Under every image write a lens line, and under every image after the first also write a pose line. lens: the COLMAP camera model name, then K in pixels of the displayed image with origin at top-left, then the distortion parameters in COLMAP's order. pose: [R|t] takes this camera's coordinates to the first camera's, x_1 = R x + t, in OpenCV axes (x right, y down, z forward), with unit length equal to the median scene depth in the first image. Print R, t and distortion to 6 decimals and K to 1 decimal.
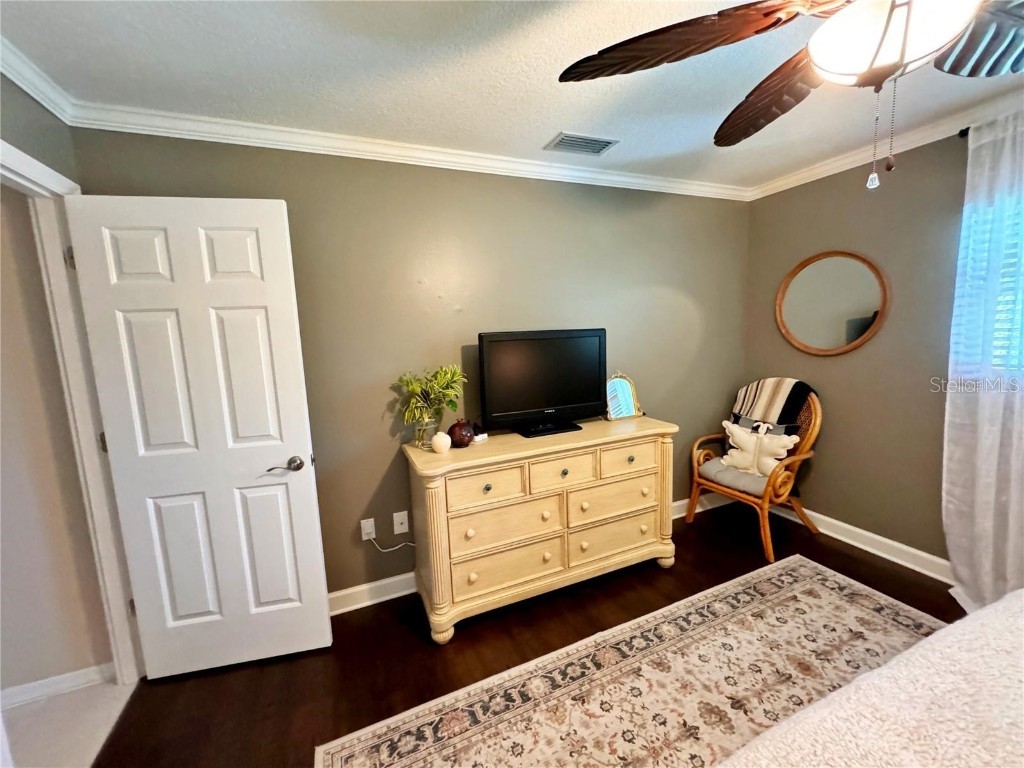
lens RADIAL K [[410.4, 0, 507.9], [0, 410.4, 380.8], [0, 0, 1]] dist [-0.001688, -0.000647]
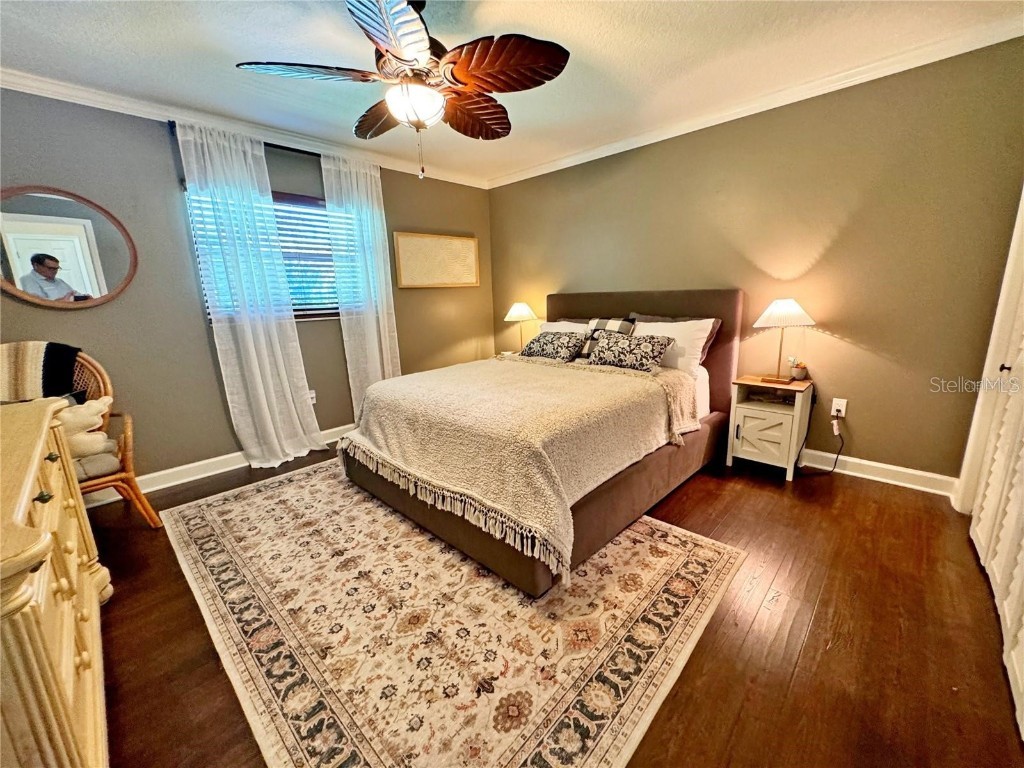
lens RADIAL K [[410.4, 0, 508.9], [0, 410.4, 385.4], [0, 0, 1]] dist [-0.001688, -0.000647]
pose [[-0.386114, -0.143902, 0.911158, -0.652861], [0.158435, 0.962733, 0.219186, 0.077015], [-0.908743, 0.228990, -0.348926, 0.746443]]
